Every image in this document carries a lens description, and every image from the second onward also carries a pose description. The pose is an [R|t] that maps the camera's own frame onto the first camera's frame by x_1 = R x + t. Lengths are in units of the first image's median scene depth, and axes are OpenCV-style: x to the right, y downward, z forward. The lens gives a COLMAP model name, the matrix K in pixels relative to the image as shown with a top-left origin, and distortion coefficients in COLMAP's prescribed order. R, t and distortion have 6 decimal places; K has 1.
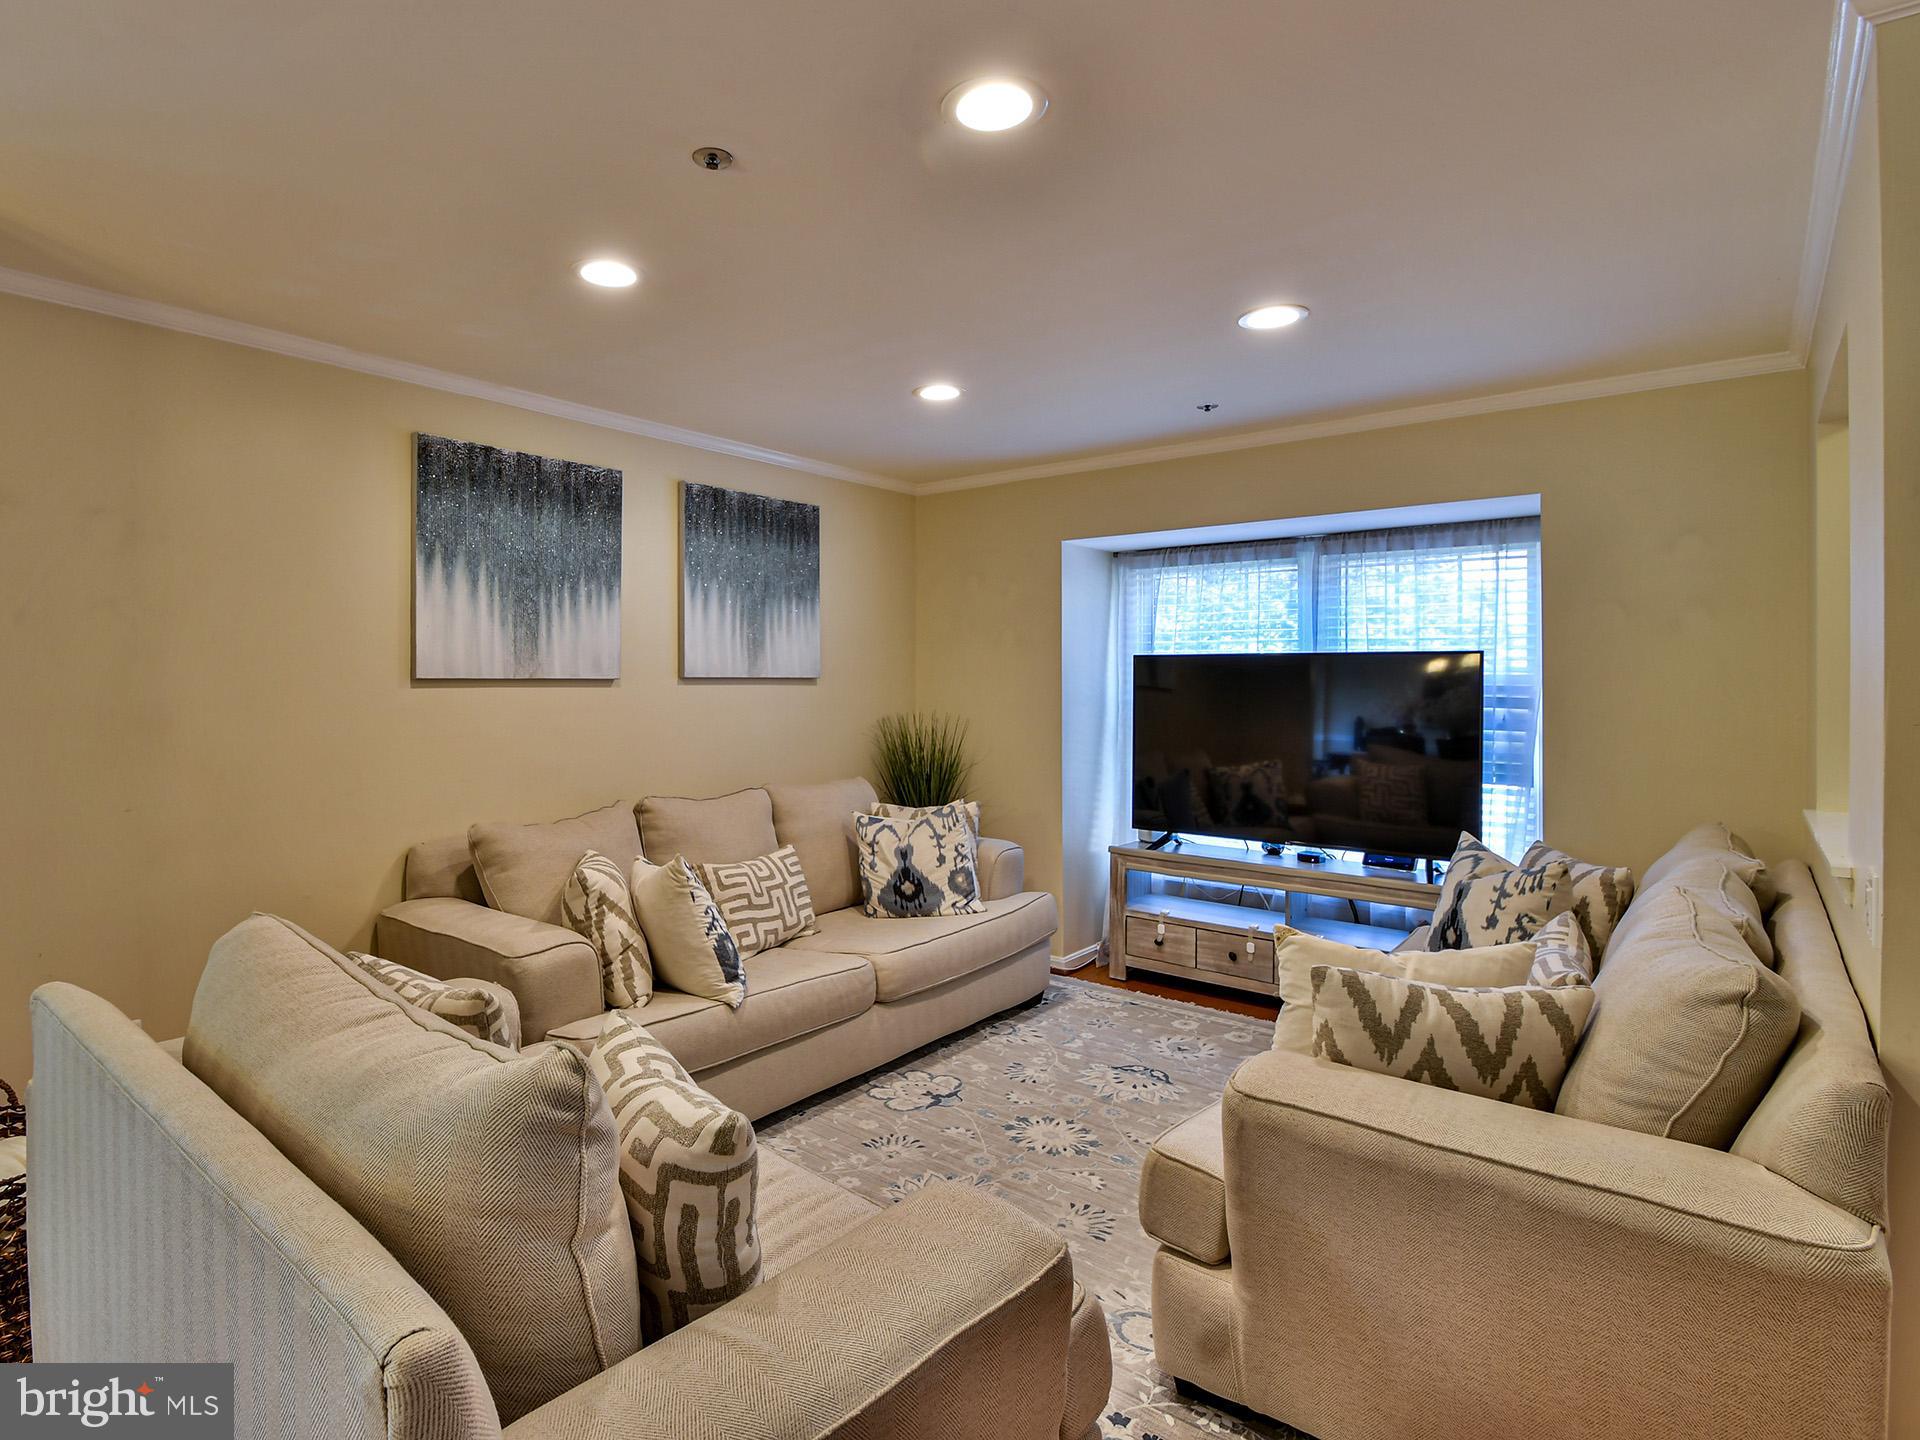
lens RADIAL K [[1005.1, 0, 911.0], [0, 1005.1, 711.1], [0, 0, 1]] dist [0.021120, -0.024838]
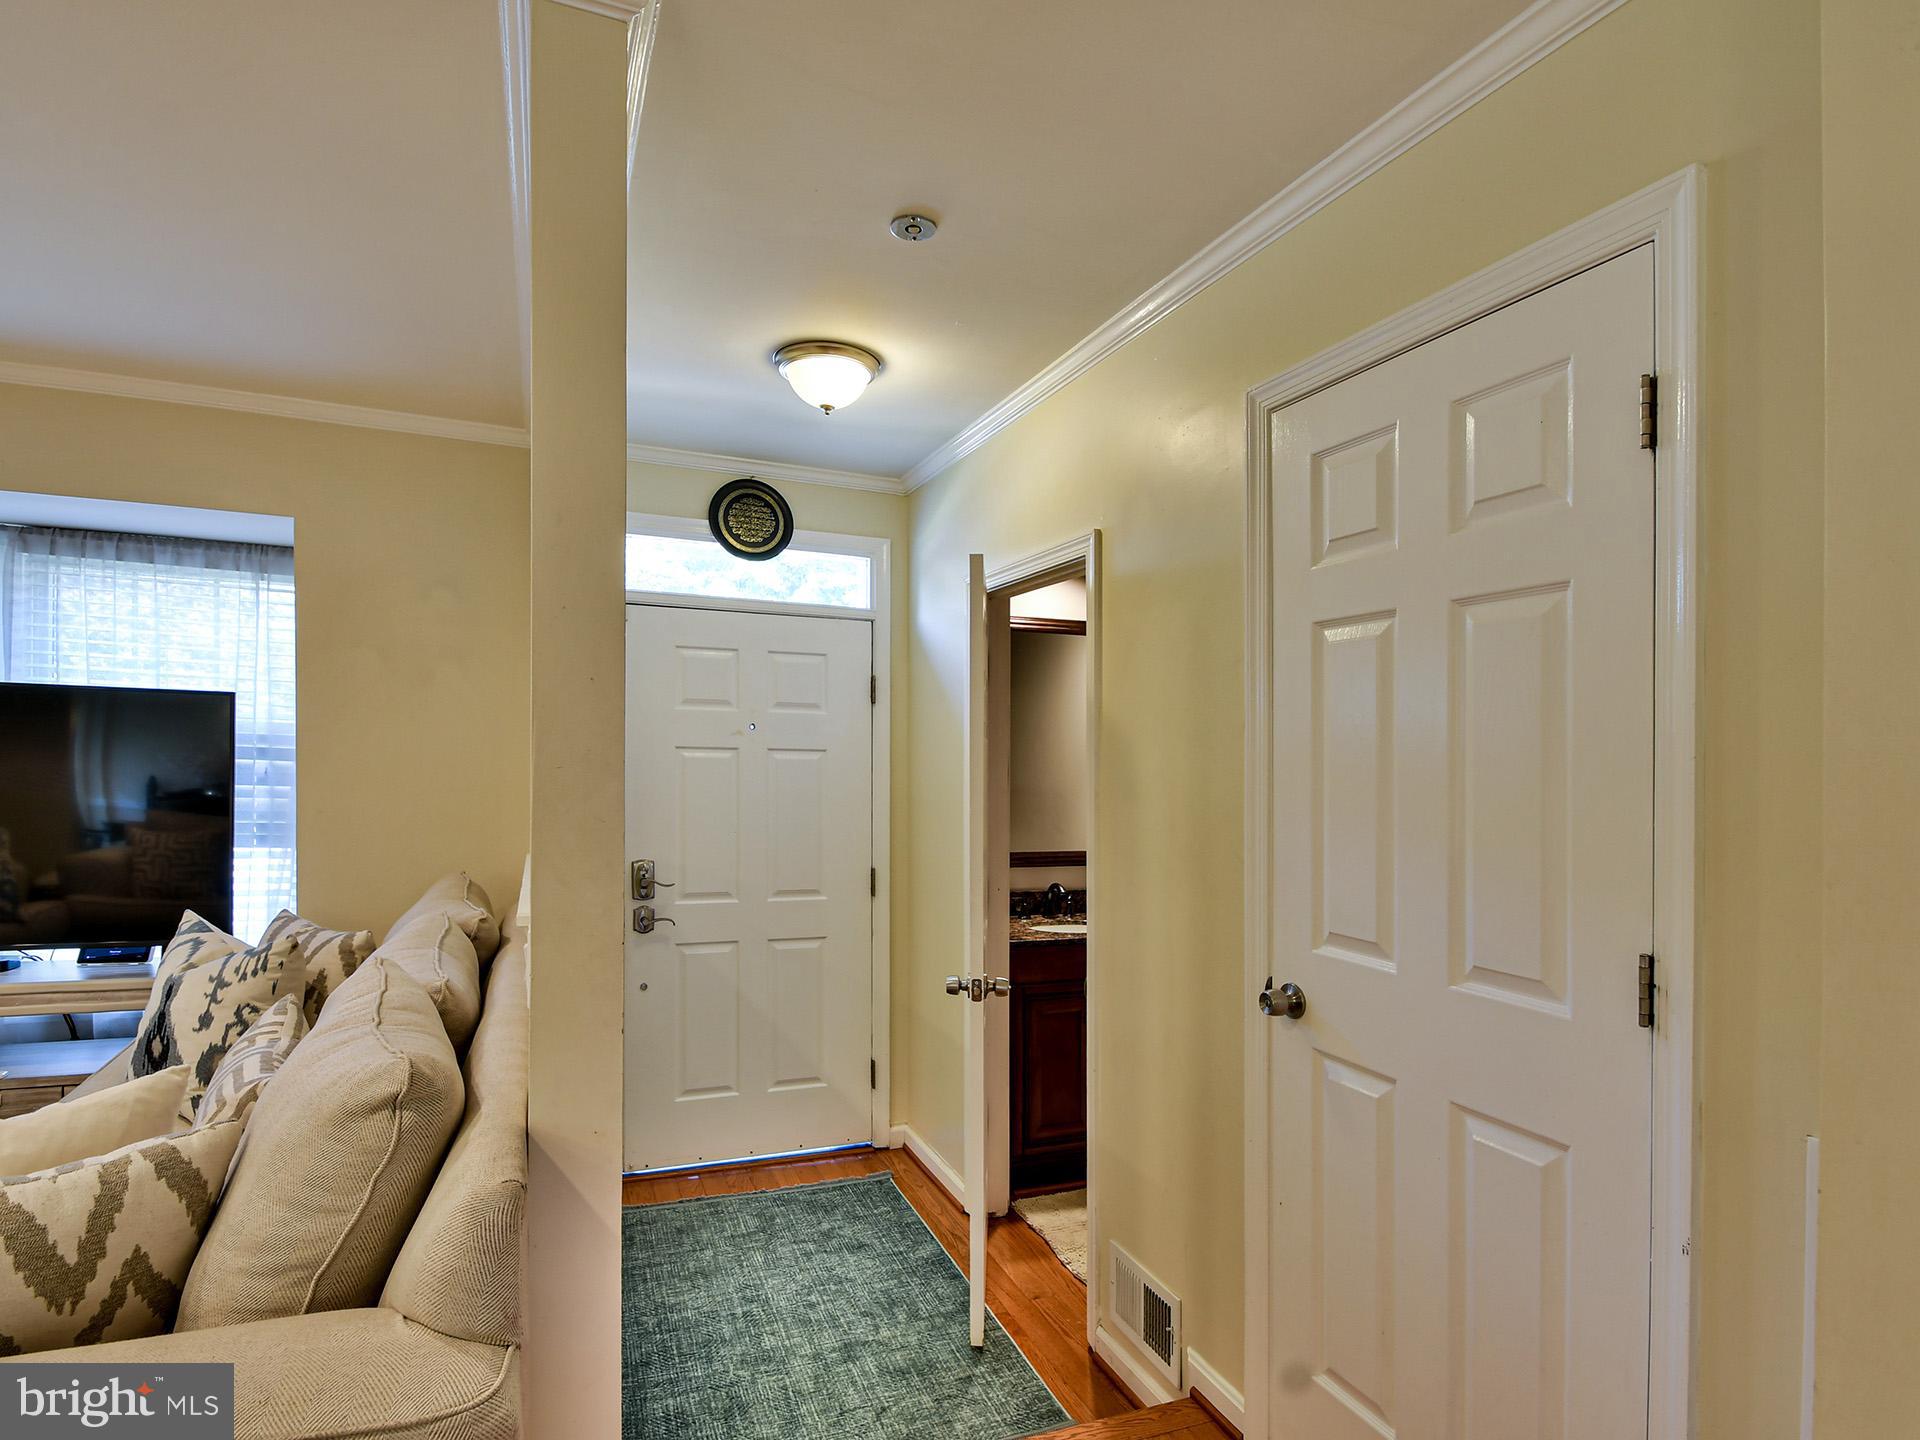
lens RADIAL K [[987.8, 0, 961.9], [0, 987.8, 744.4], [0, 0, 1]] dist [-0.004475, -0.001991]
pose [[0.453379, 0.022888, 0.891024, 0.144047], [-0.001044, 0.999683, -0.025148, 0.006568], [-0.891317, 0.010472, 0.453260, 0.100994]]
